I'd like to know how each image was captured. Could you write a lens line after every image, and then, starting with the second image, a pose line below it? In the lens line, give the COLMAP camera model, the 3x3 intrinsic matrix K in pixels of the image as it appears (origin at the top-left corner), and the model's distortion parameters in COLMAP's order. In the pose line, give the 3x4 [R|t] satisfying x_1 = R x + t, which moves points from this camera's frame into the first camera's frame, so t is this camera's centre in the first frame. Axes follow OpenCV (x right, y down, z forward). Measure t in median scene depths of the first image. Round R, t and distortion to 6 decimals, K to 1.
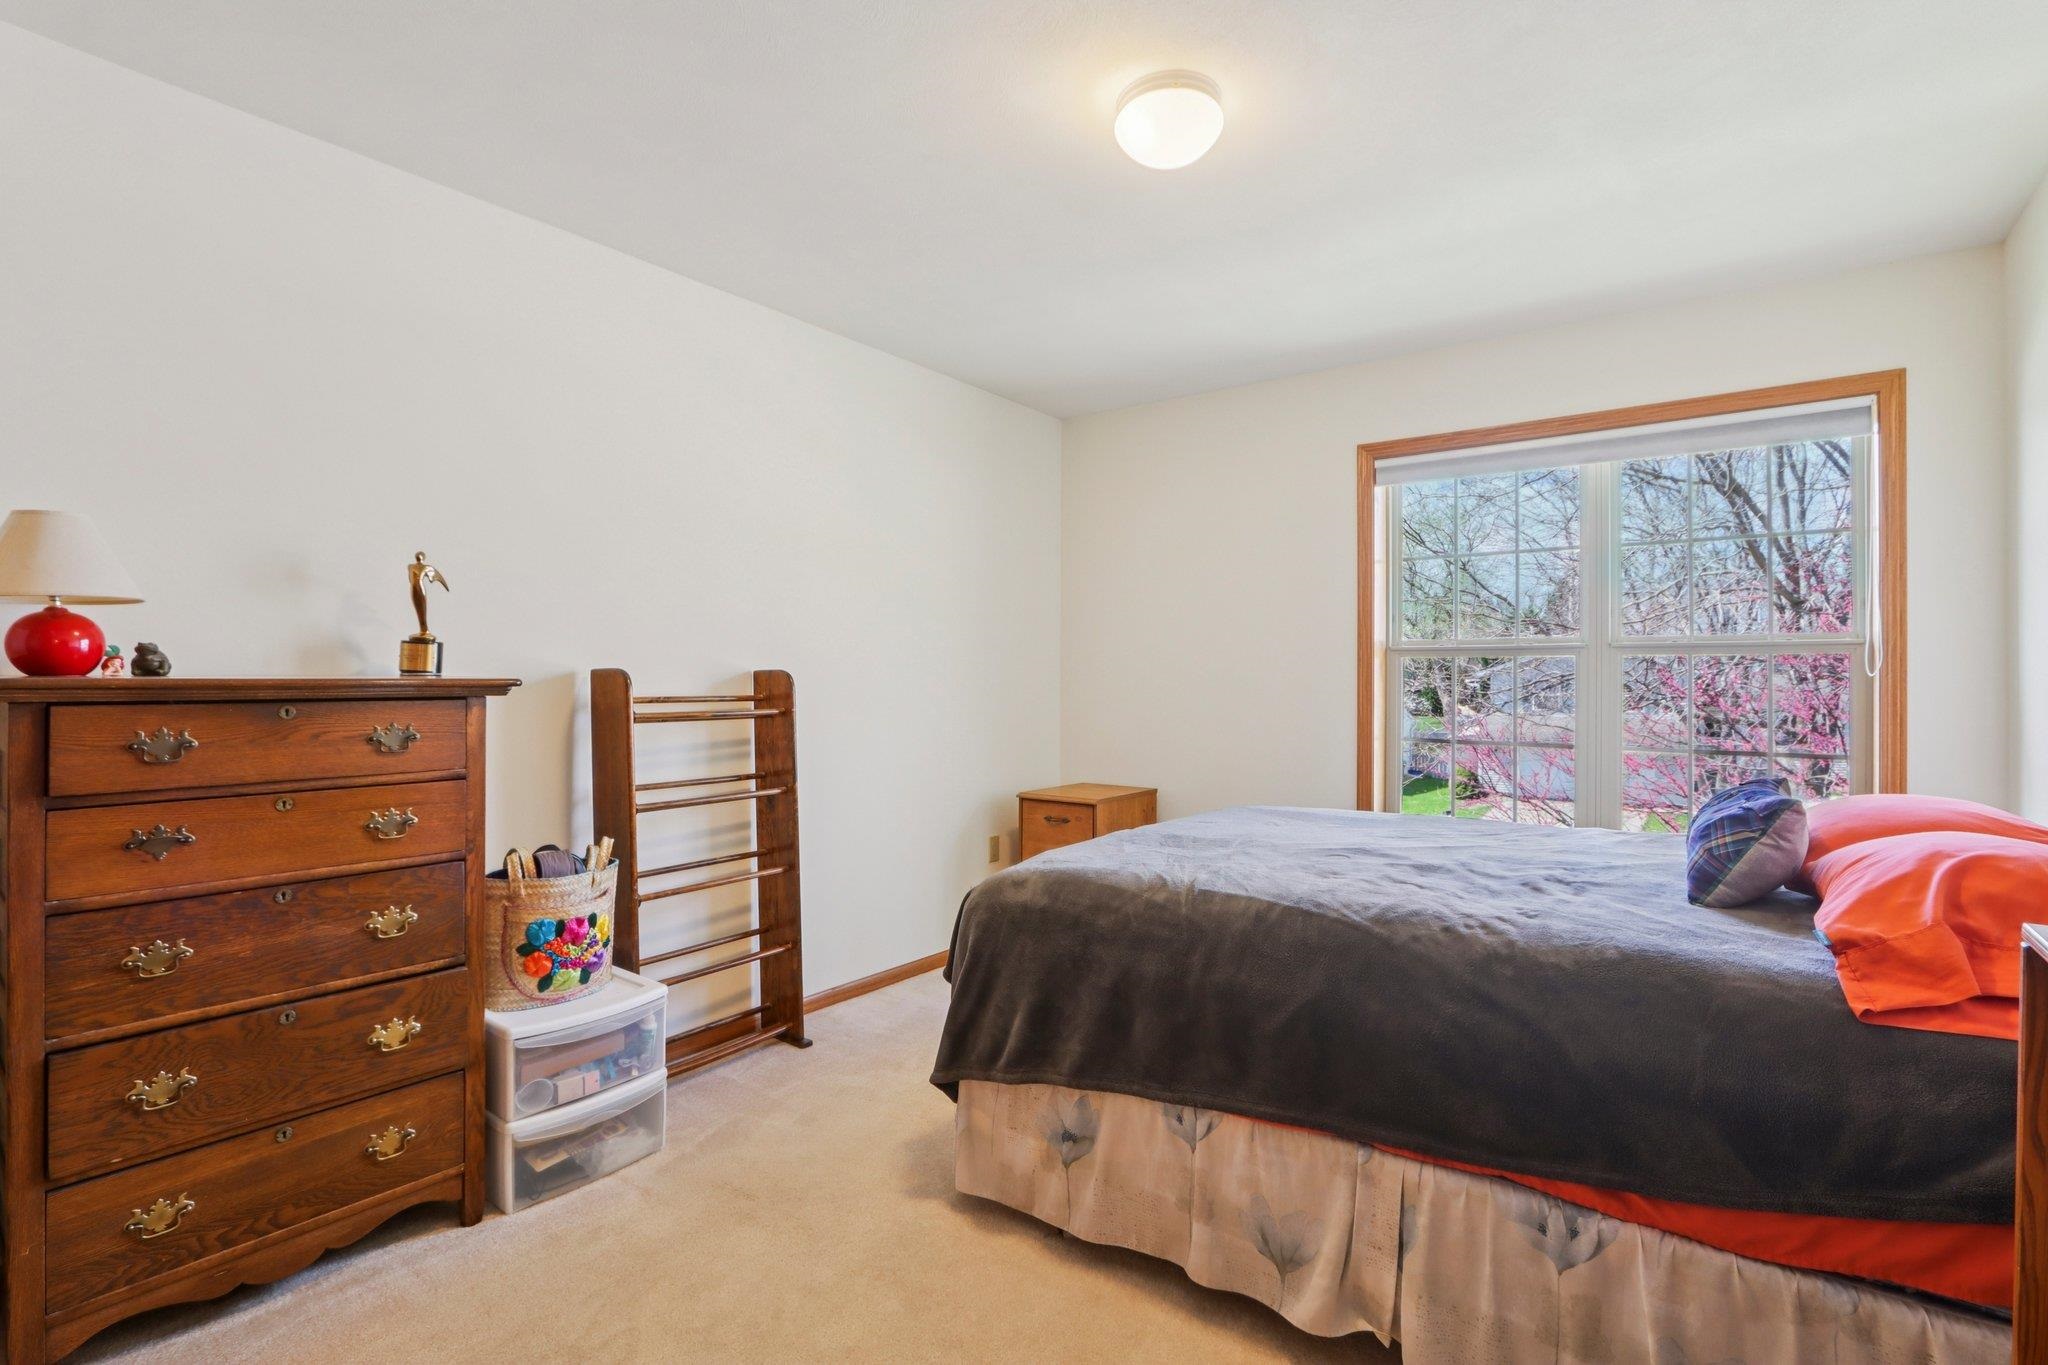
lens RADIAL K [[948.5, 0, 1019.9], [0, 948.5, 676.5], [0, 0, 1]] dist [-0.013932, 0.000318]
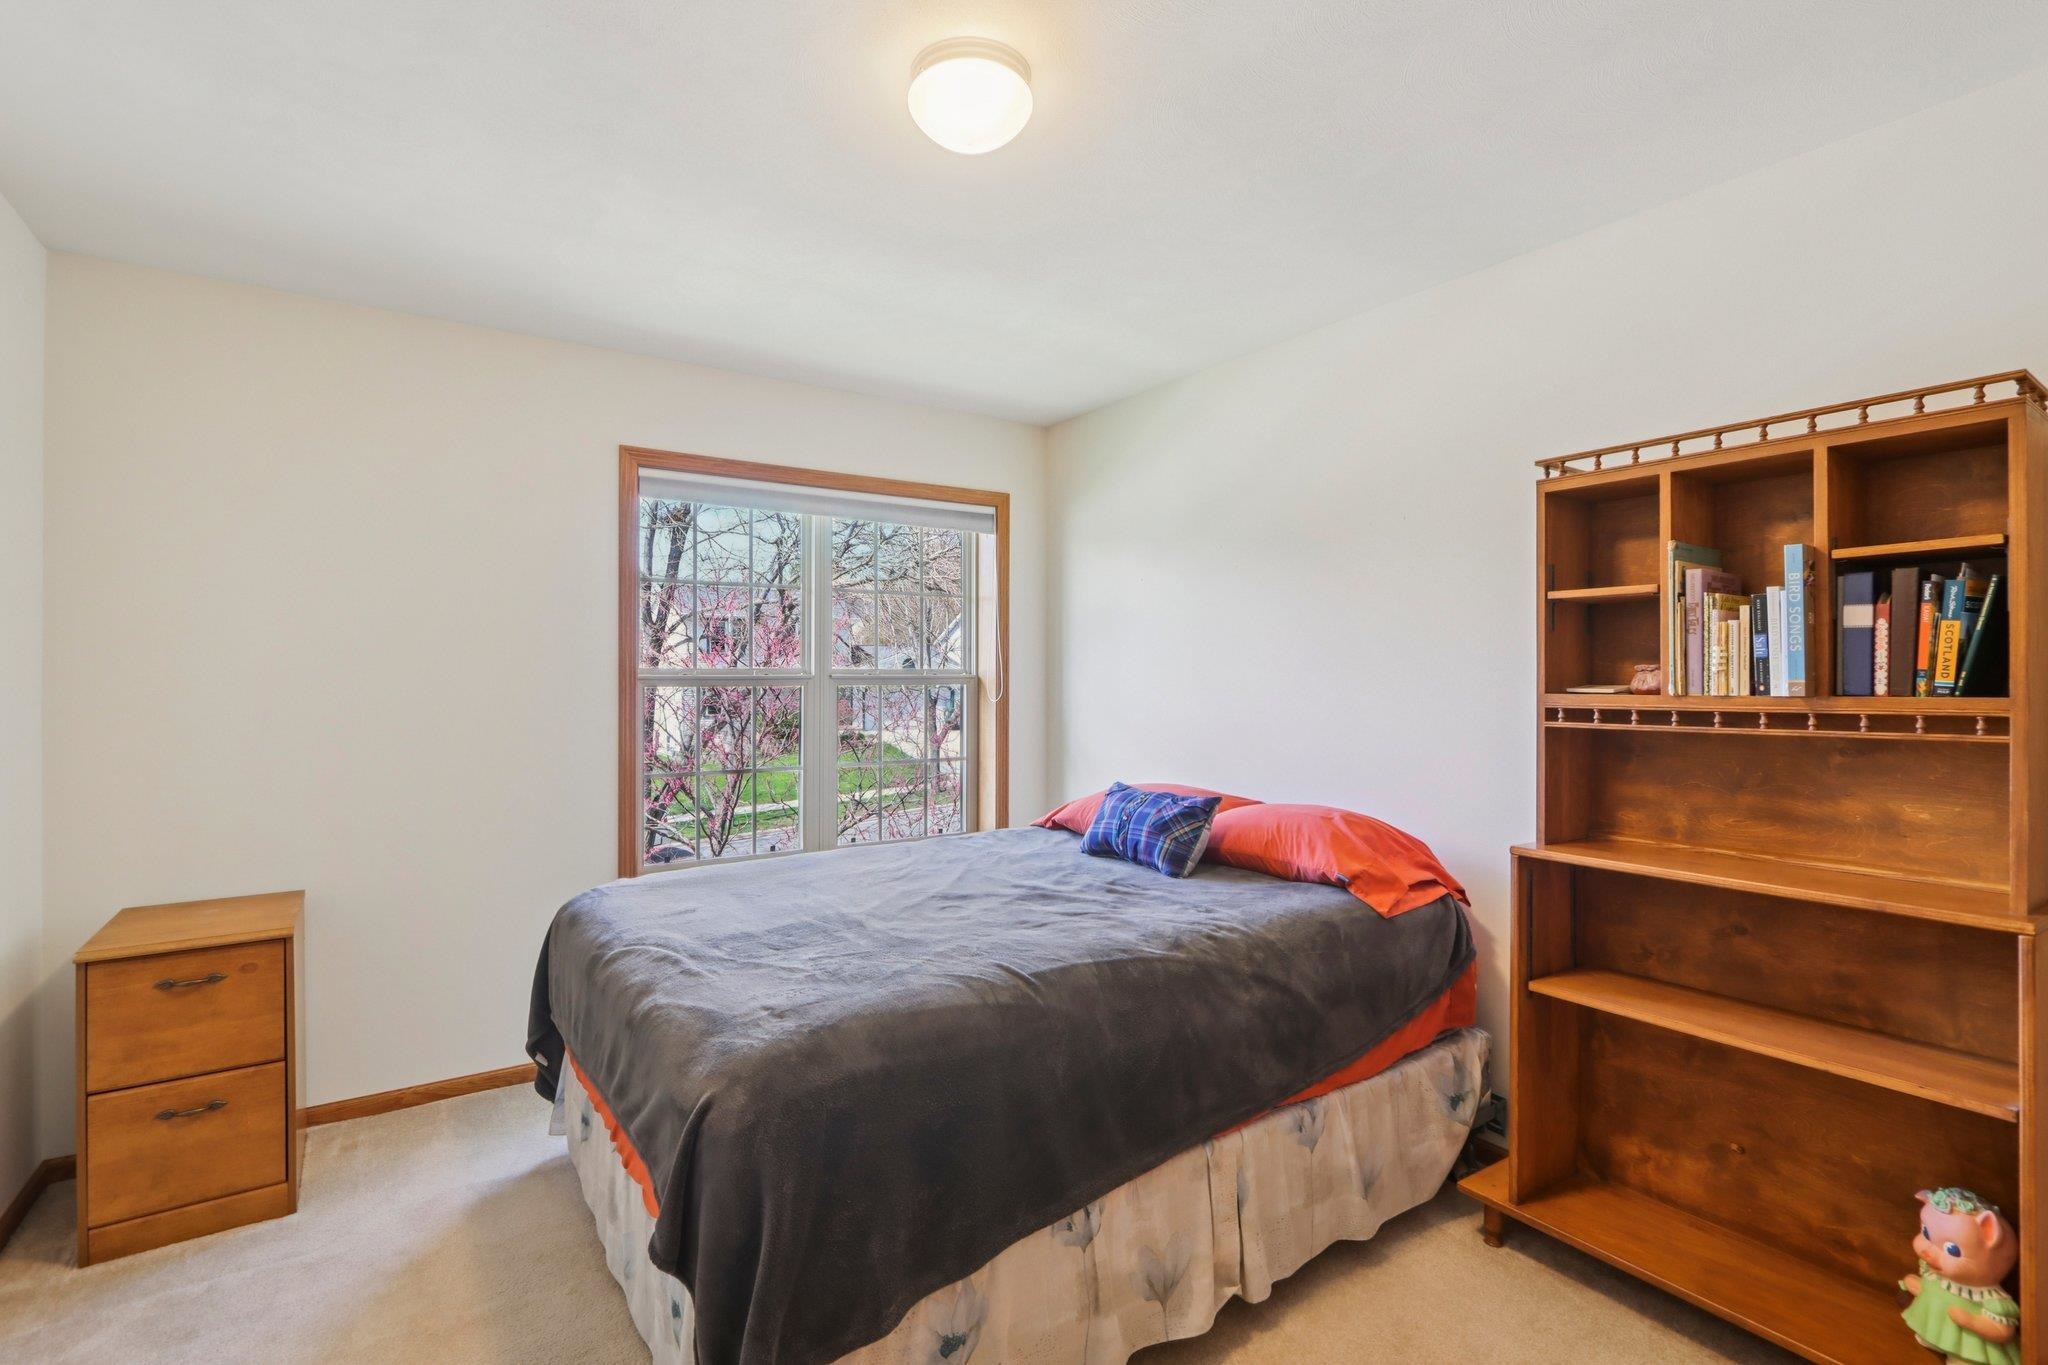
lens RADIAL K [[948.5, 0, 1019.9], [0, 948.5, 676.5], [0, 0, 1]] dist [-0.013932, 0.000318]
pose [[0.315119, -0.005741, 0.949035, -0.764330], [0.001060, 0.999983, 0.005698, -0.077554], [-0.949052, -0.000790, 0.315119, 0.808112]]
